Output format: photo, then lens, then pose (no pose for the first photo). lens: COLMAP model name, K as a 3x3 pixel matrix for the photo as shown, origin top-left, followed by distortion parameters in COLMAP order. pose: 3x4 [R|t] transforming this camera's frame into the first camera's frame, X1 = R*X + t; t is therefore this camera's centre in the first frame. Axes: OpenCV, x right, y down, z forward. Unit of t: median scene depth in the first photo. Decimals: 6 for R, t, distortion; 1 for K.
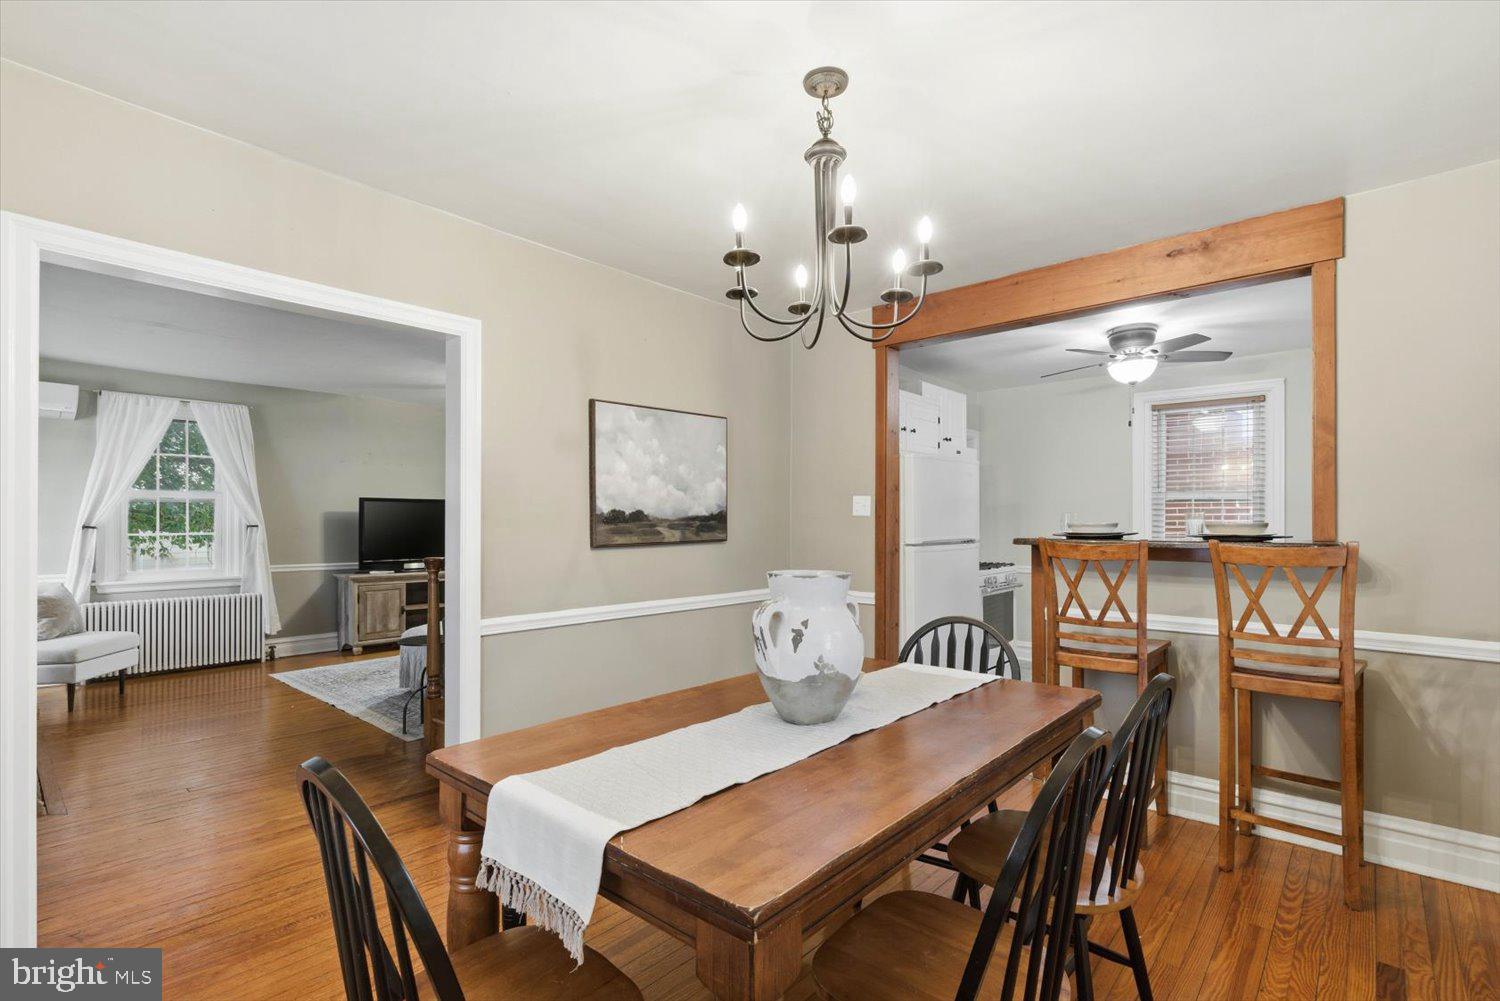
lens RADIAL K [[677.4, 0, 740.7], [0, 677.4, 517.5], [0, 0, 1]] dist [-0.002448, 0.000595]
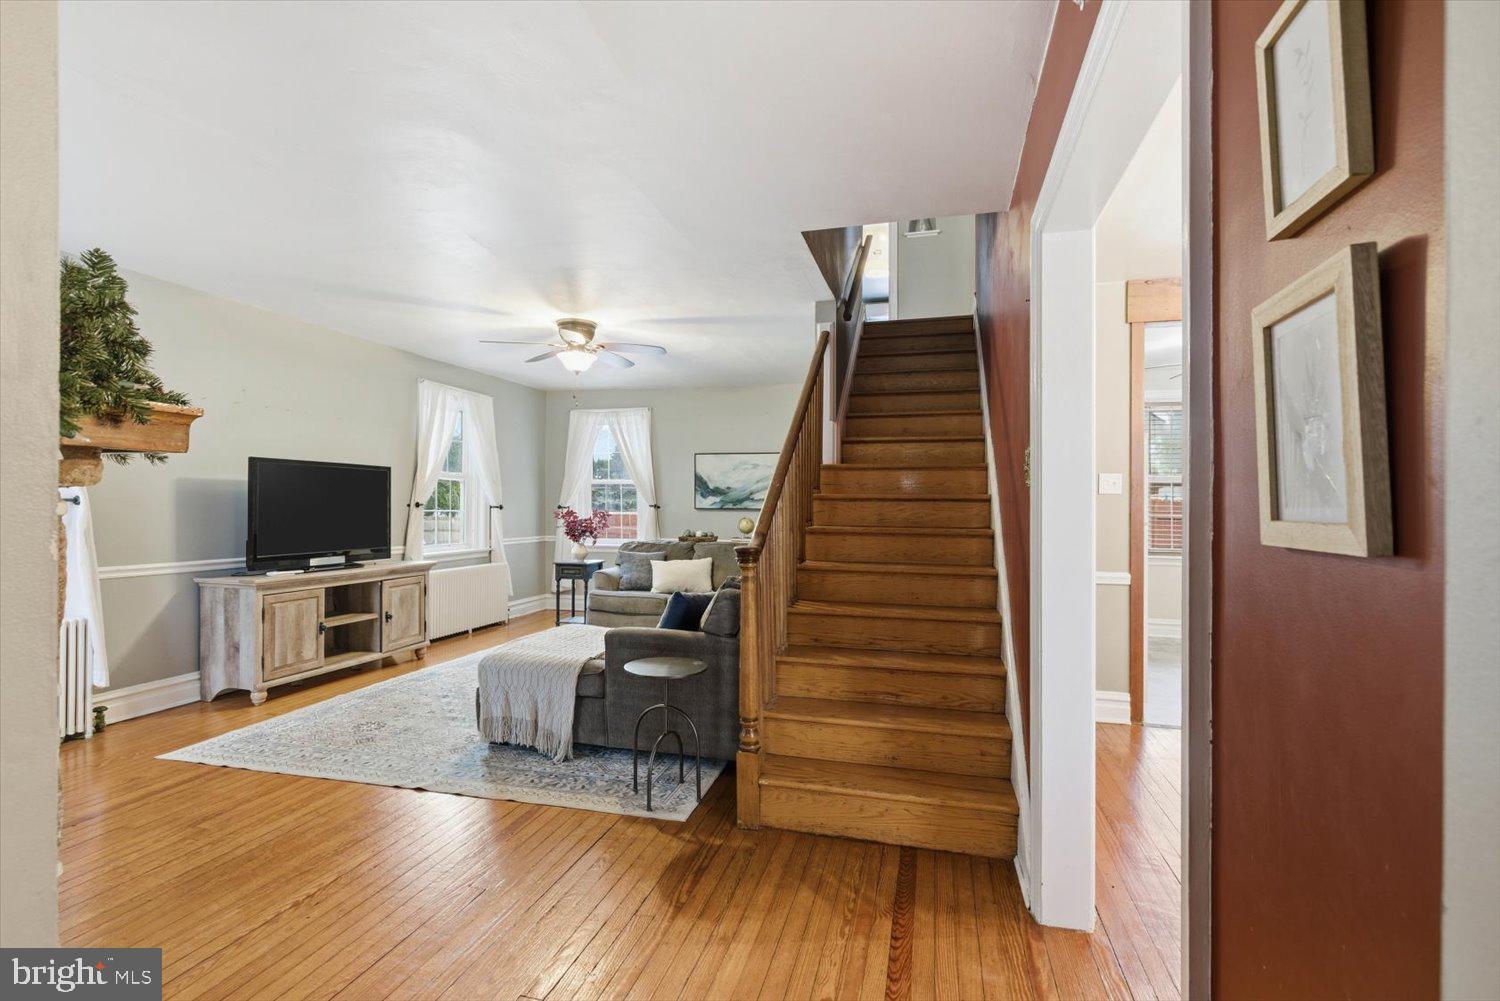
lens RADIAL K [[677.4, 0, 760.8], [0, 677.4, 502.7], [0, 0, 1]] dist [-0.002448, 0.000595]
pose [[0.885861, 0.006152, 0.463911, -0.461780], [-0.009230, 0.999948, 0.004364, 0.006515], [-0.463860, -0.008148, 0.885871, 0.224275]]
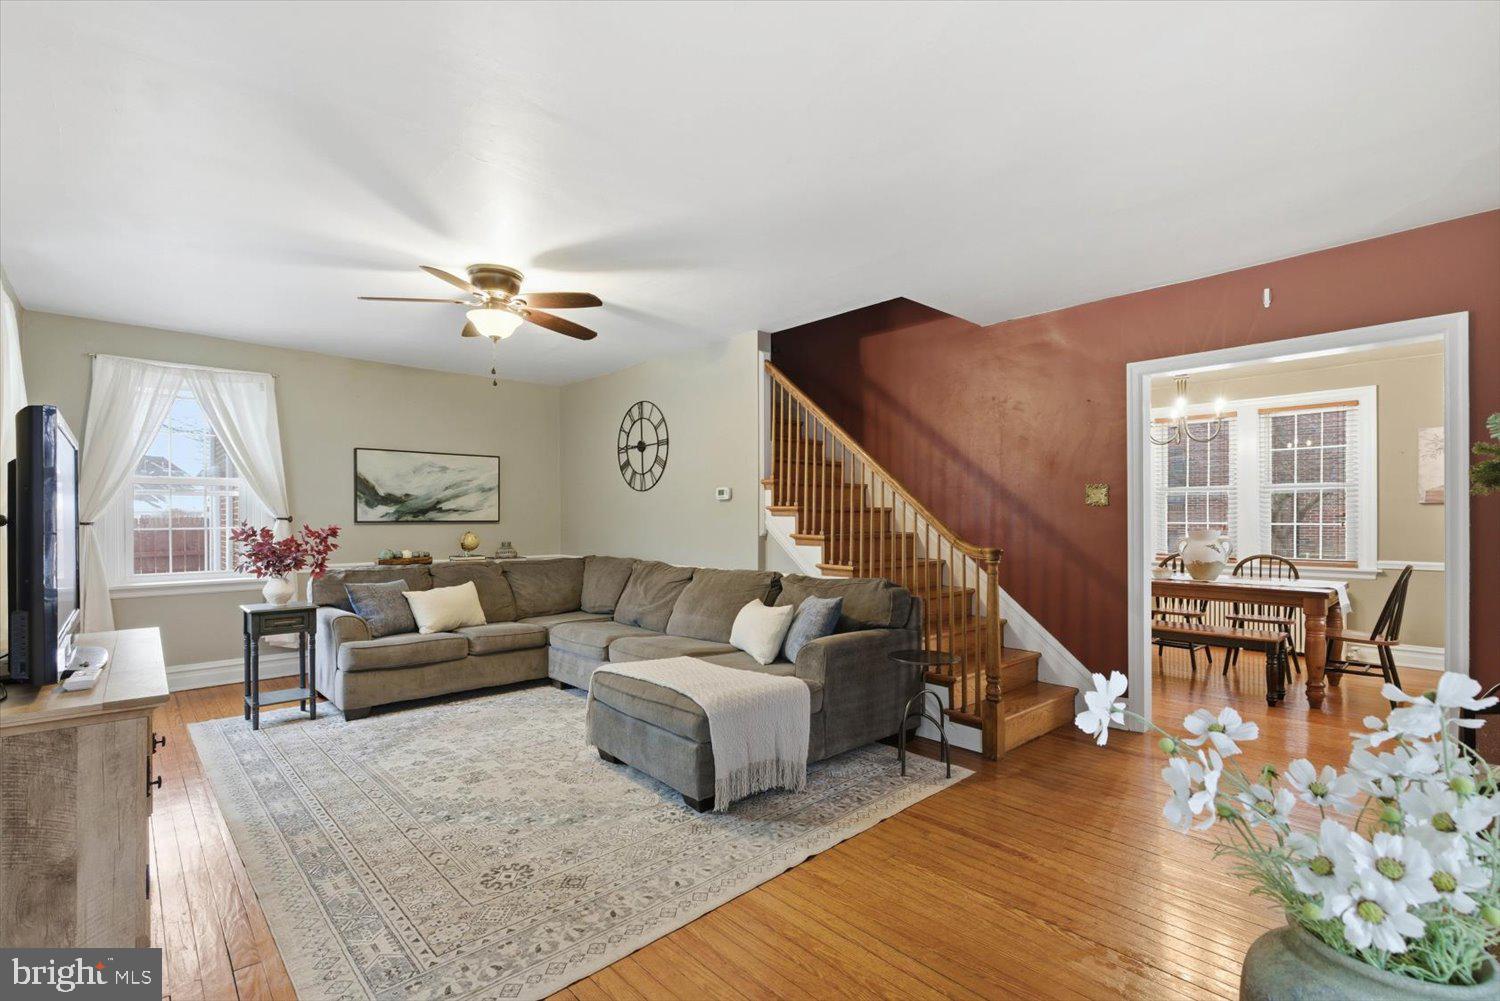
lens RADIAL K [[677.4, 0, 755.4], [0, 677.4, 508.8], [0, 0, 1]] dist [-0.002448, 0.000595]
pose [[0.102694, 0.008349, 0.994678, -0.851576], [-0.005153, 0.999956, -0.007861, 0.010513], [-0.994700, -0.004318, 0.102732, 0.746334]]
